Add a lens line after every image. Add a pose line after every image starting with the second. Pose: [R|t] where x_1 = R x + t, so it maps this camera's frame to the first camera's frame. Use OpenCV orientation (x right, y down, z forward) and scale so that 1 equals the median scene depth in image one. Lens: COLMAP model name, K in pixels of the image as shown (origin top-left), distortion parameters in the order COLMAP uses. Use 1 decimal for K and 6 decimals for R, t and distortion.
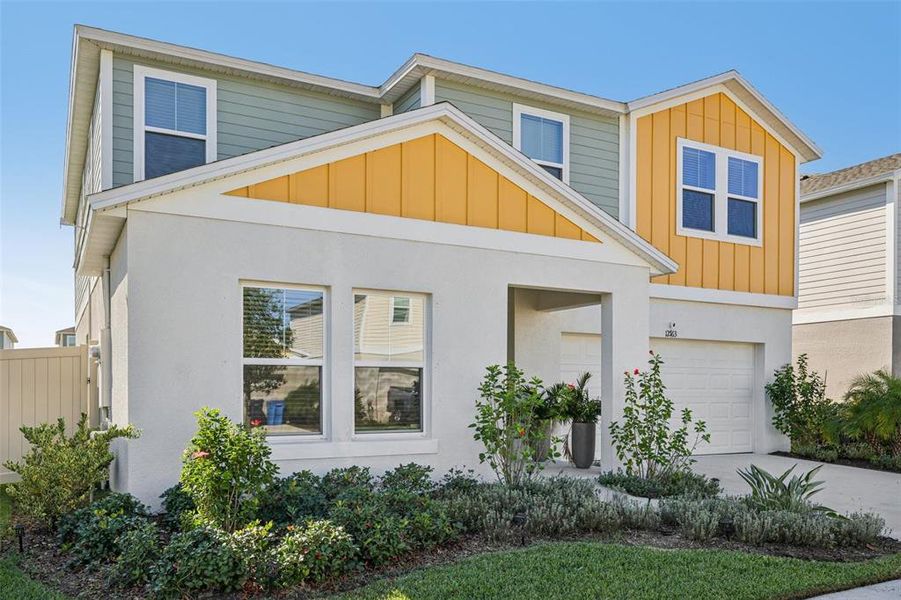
lens RADIAL K [[474.0, 0, 450.0], [0, 474.0, 306.5], [0, 0, 1]] dist [0.003977, 0.000253]
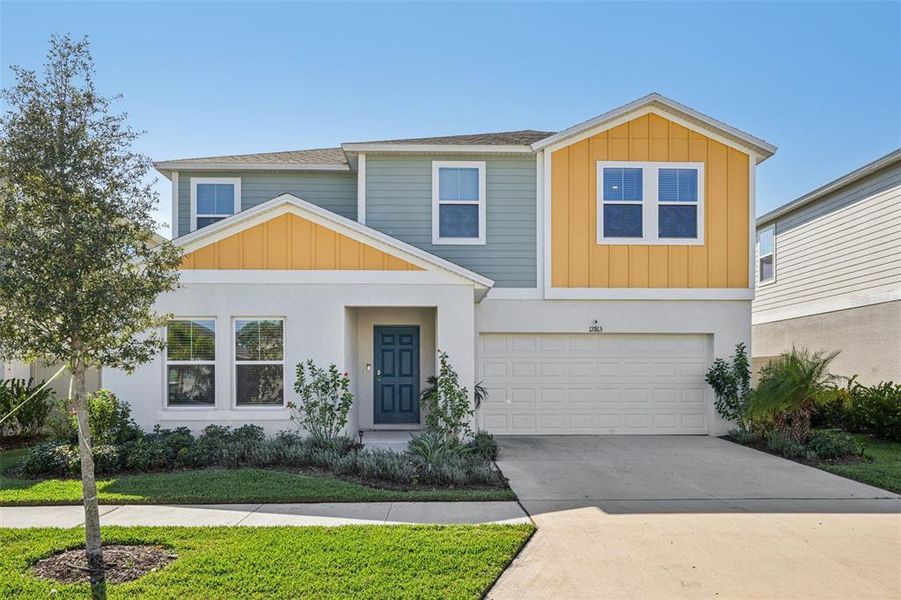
lens RADIAL K [[407.0, 0, 450.5], [0, 407.0, 300.0], [0, 0, 1]] dist [-0.001428, -0.000006]
pose [[0.960765, -0.057886, -0.271256, 0.376788], [0.053286, 0.998284, -0.024298, -0.008790], [0.272197, 0.008891, 0.962201, -0.061343]]
